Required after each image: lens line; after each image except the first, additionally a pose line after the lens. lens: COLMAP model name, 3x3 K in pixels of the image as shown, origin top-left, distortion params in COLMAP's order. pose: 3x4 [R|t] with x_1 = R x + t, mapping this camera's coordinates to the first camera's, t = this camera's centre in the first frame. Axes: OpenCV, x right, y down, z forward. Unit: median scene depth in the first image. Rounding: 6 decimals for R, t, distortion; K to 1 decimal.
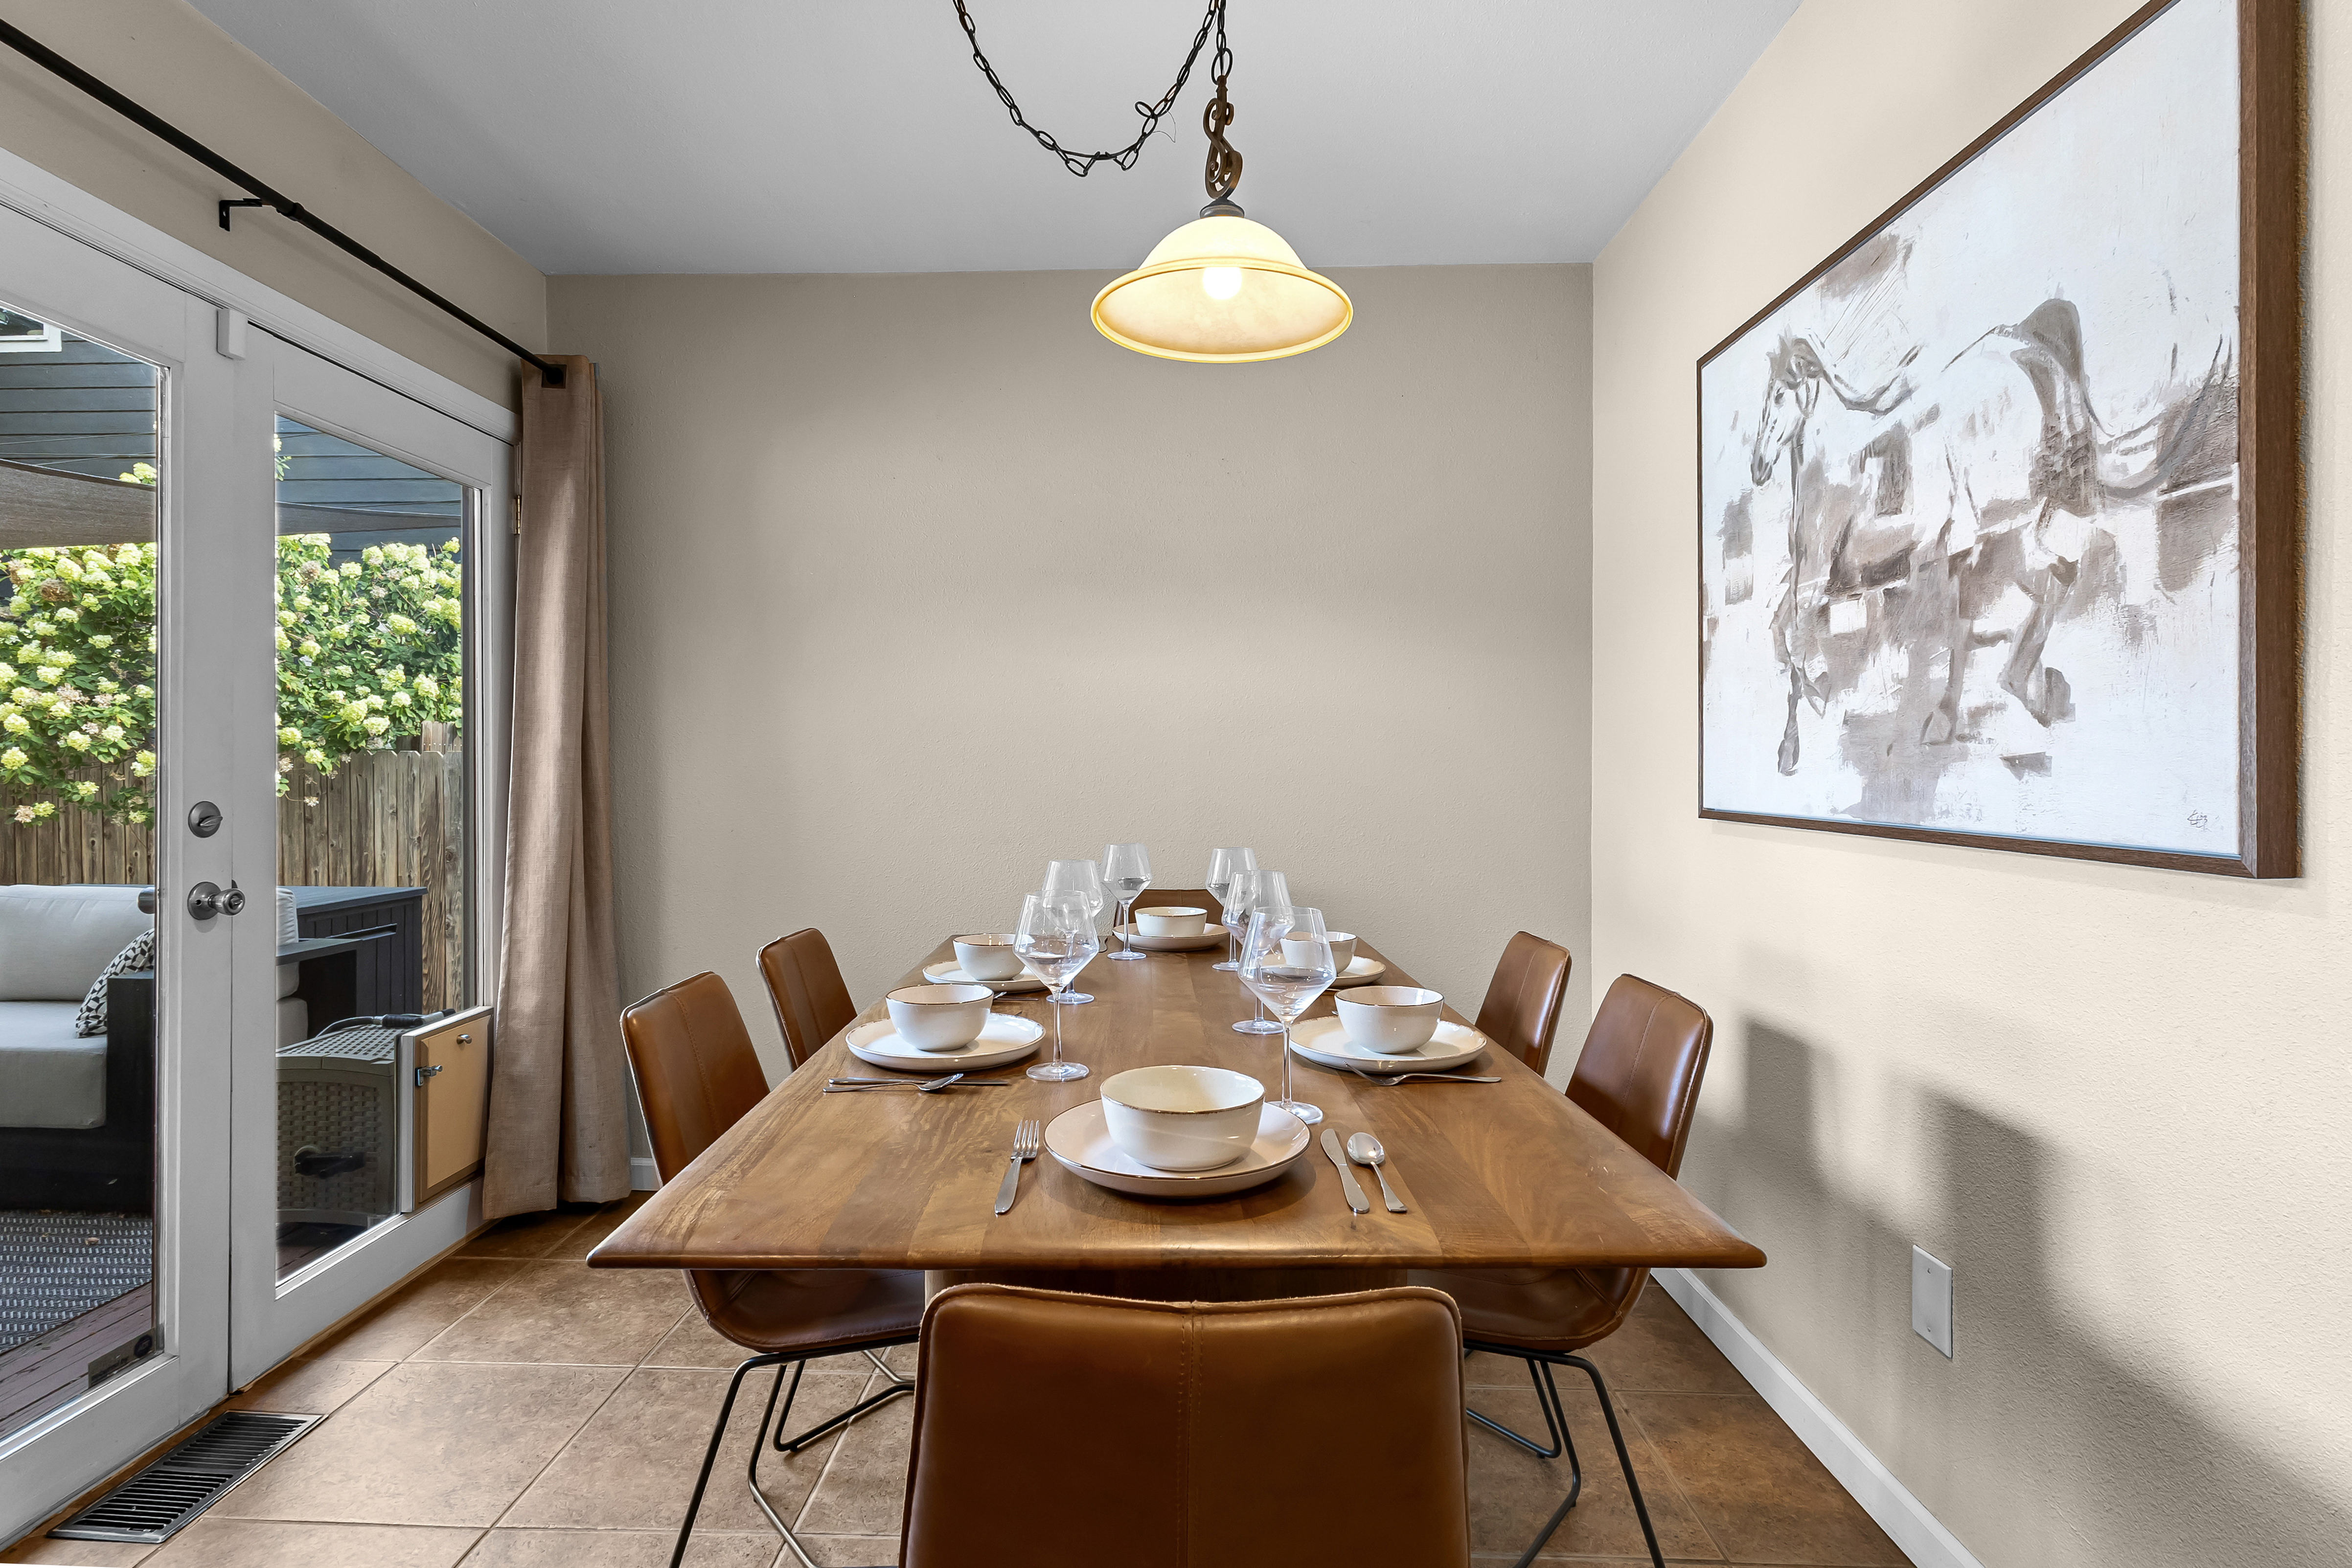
lens RADIAL K [[1155.3, 0, 1132.0], [0, 1155.3, 776.4], [0, 0, 1]] dist [0.009107, 0.000733]
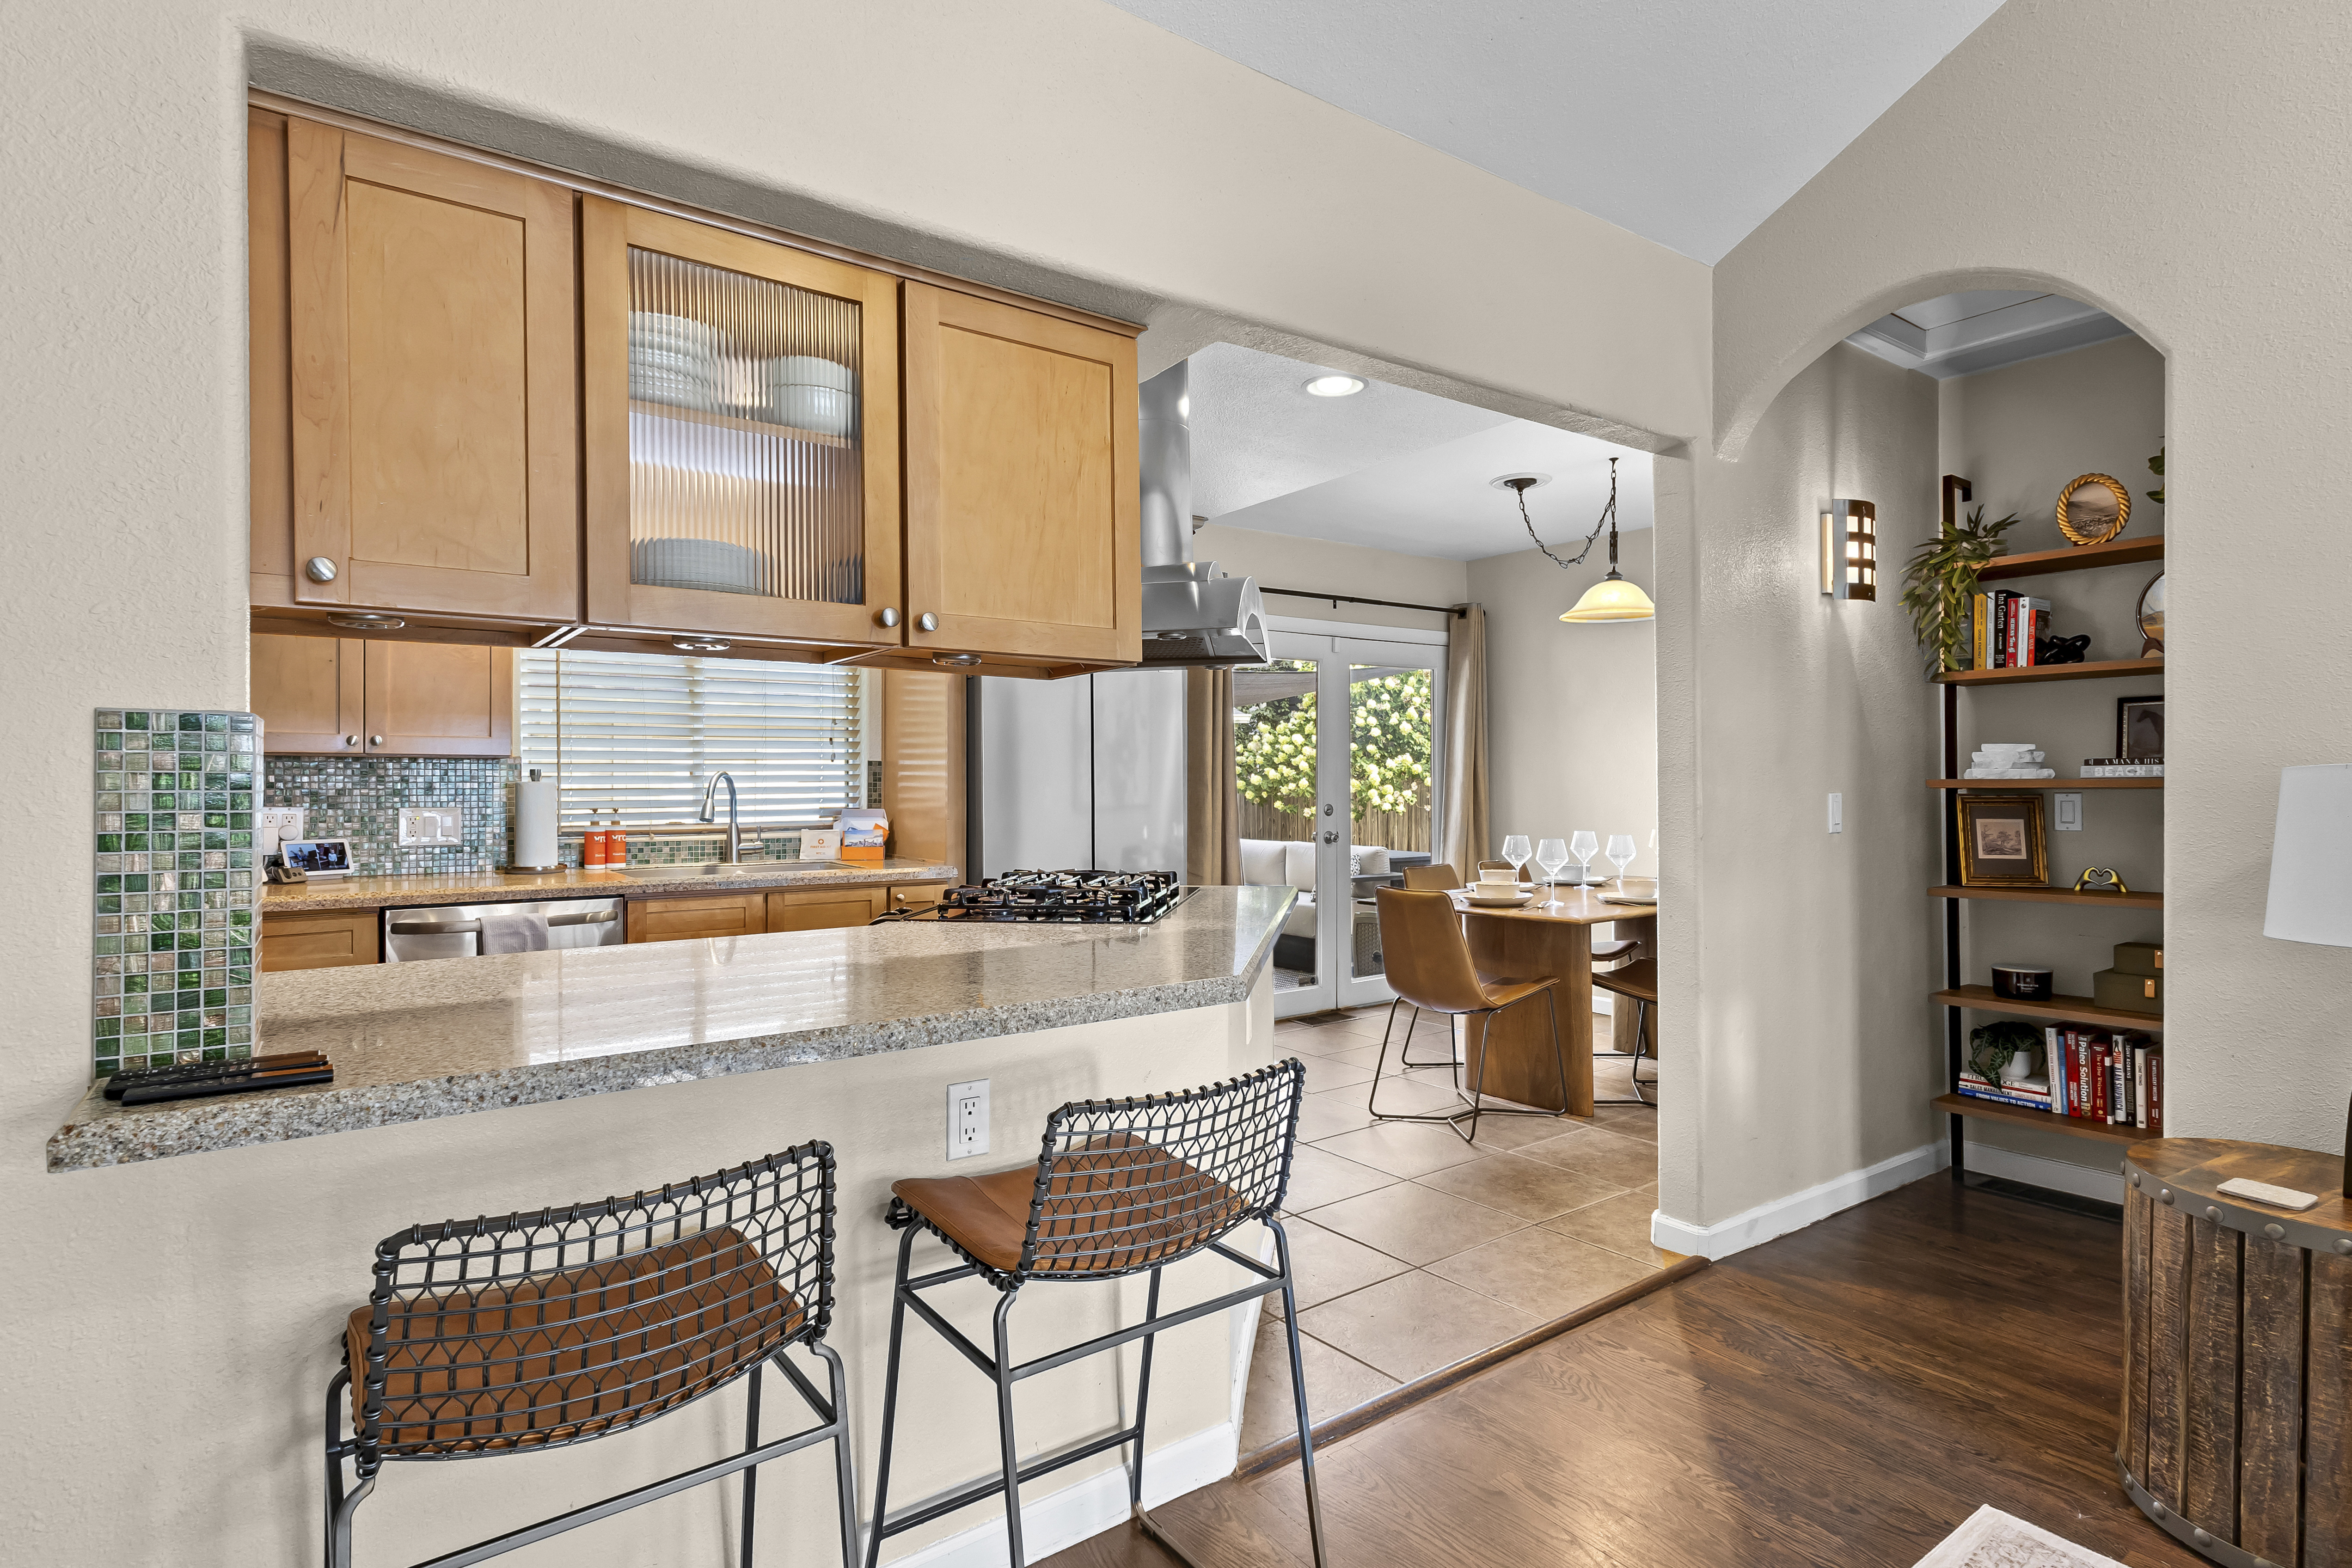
lens RADIAL K [[1204.9, 0, 1189.5], [0, 1204.9, 780.8], [0, 0, 1]] dist [0.018926, 0.000675]
pose [[0.639606, -0.004135, -0.768692, 1.373463], [-0.002078, 0.999973, -0.007108, -0.015374], [0.768700, 0.006143, 0.639579, -1.272327]]
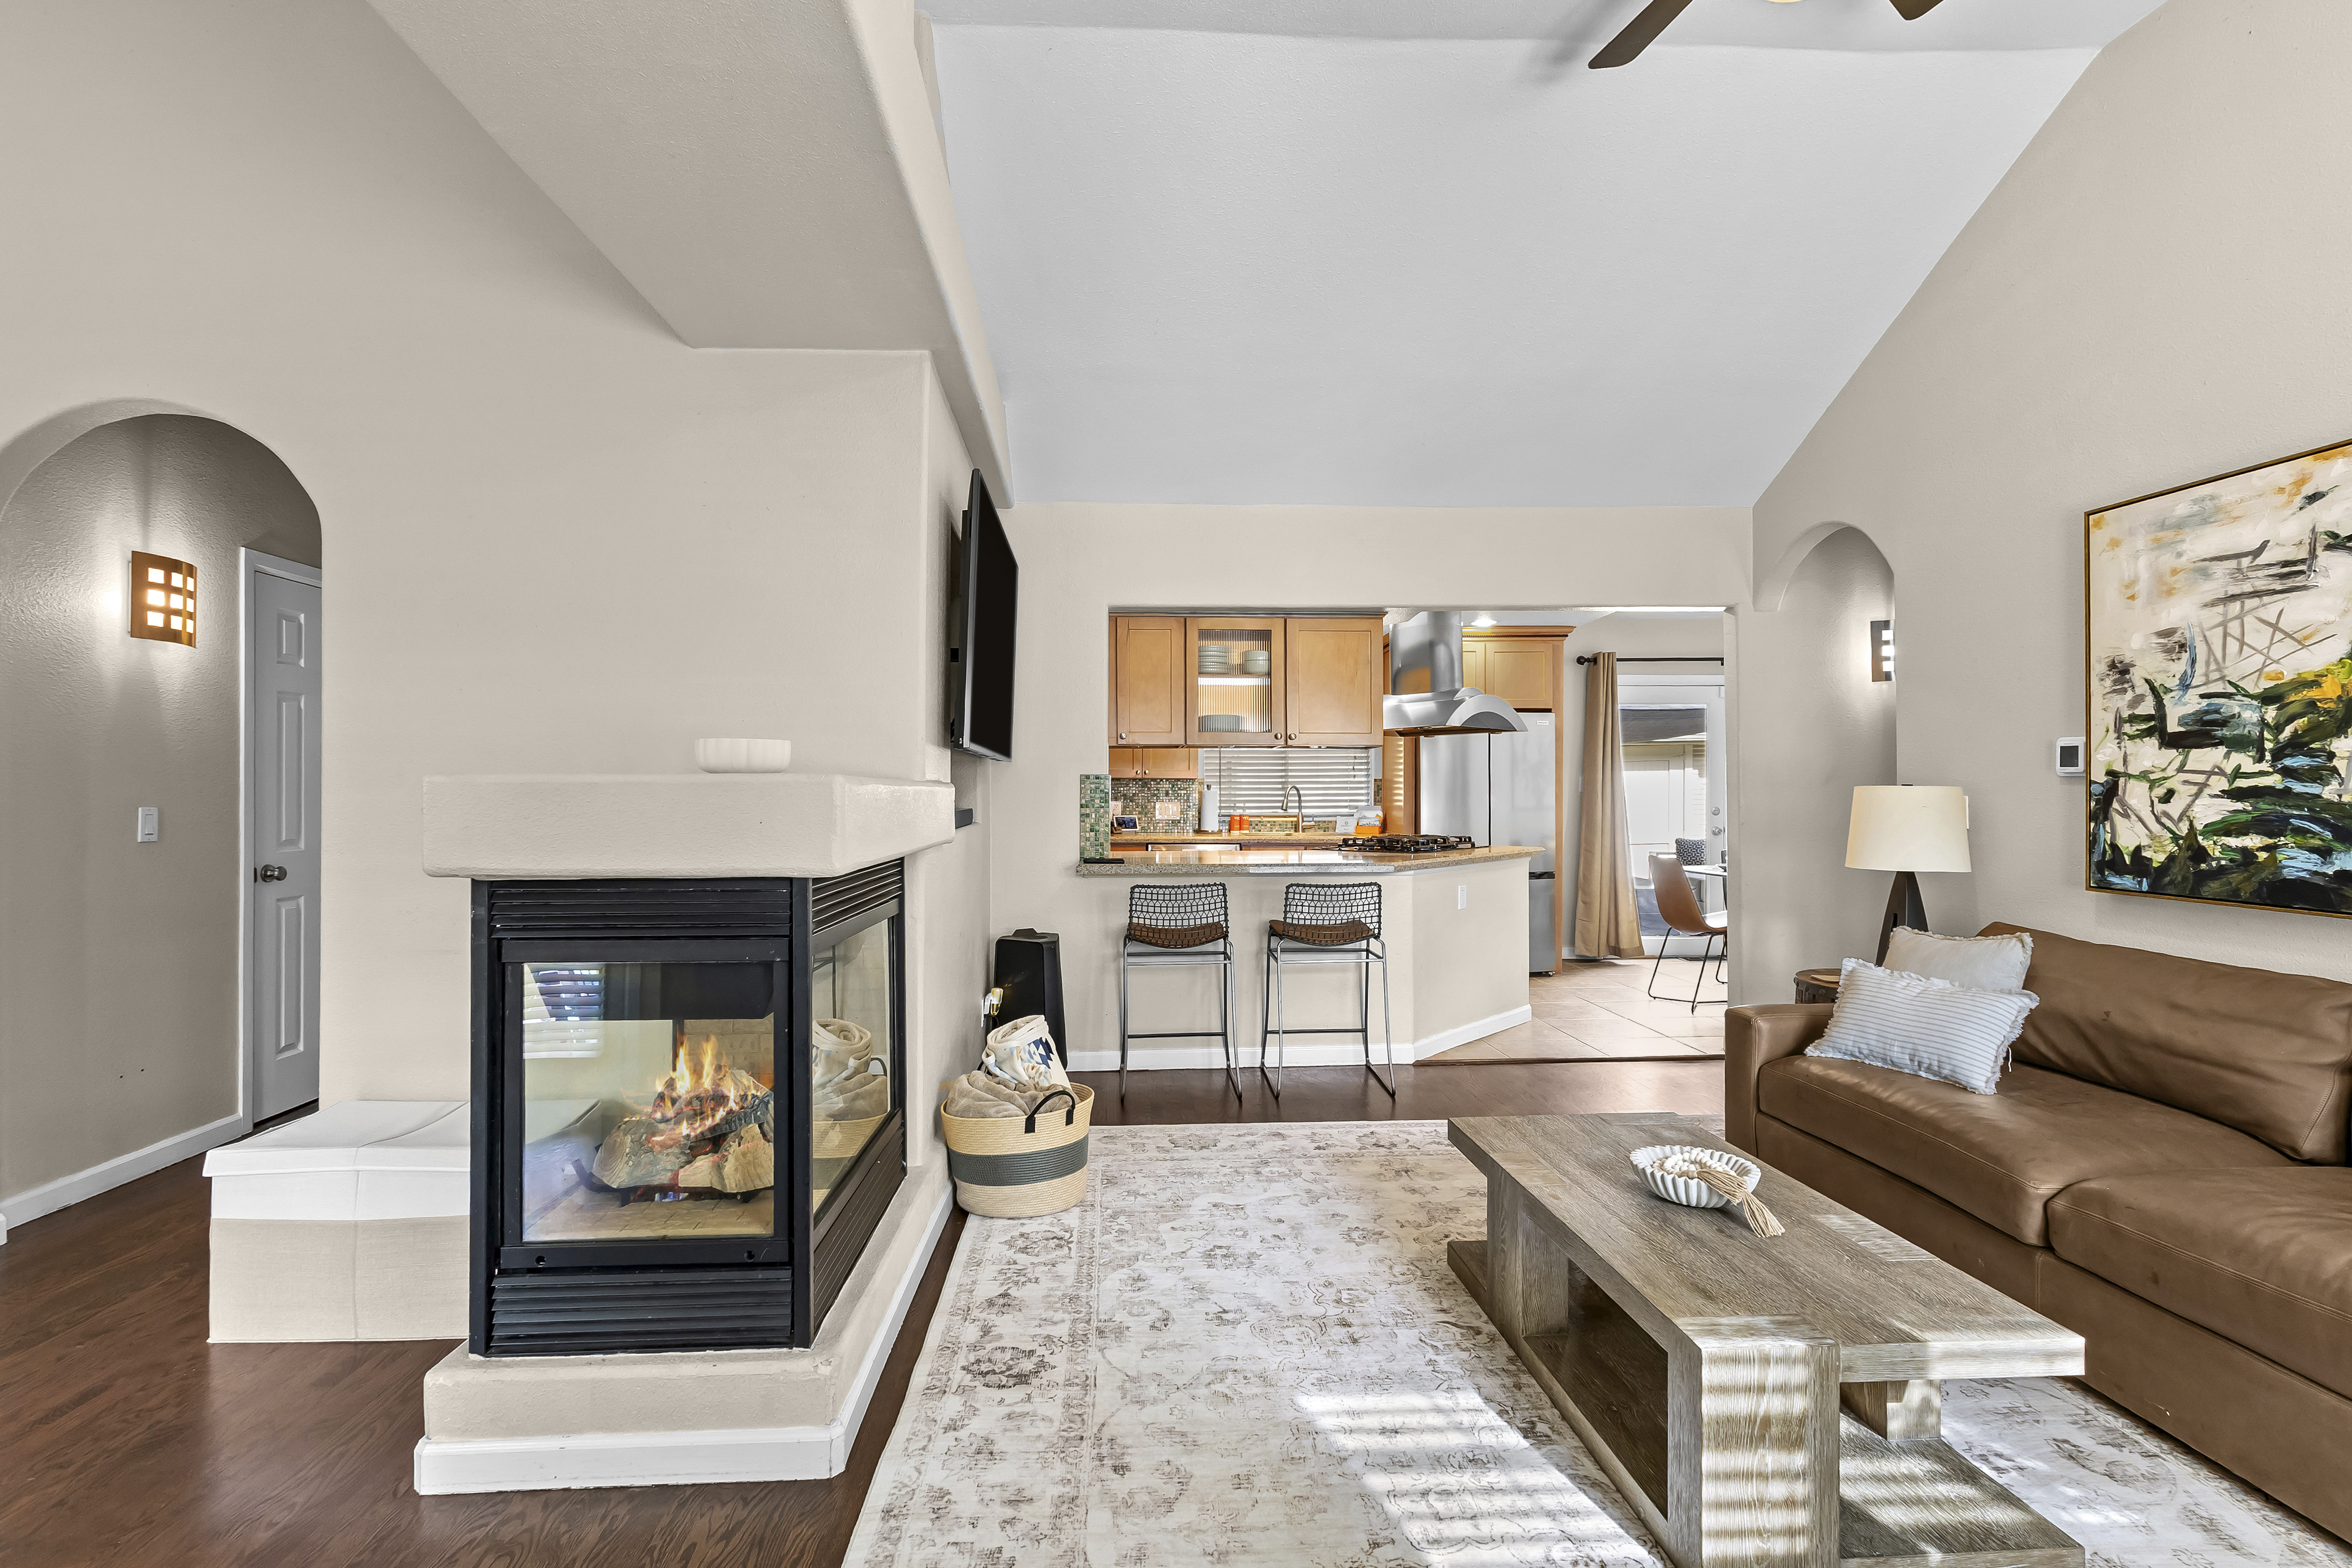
lens RADIAL K [[1112.7, 0, 1166.2], [0, 1112.7, 796.3], [0, 0, 1]] dist [-0.003020, 0.000209]
pose [[0.099202, 0.005424, -0.995053, 3.004719], [-0.008229, 0.999955, 0.004631, -0.020732], [0.995033, 0.007729, 0.099242, -1.359293]]
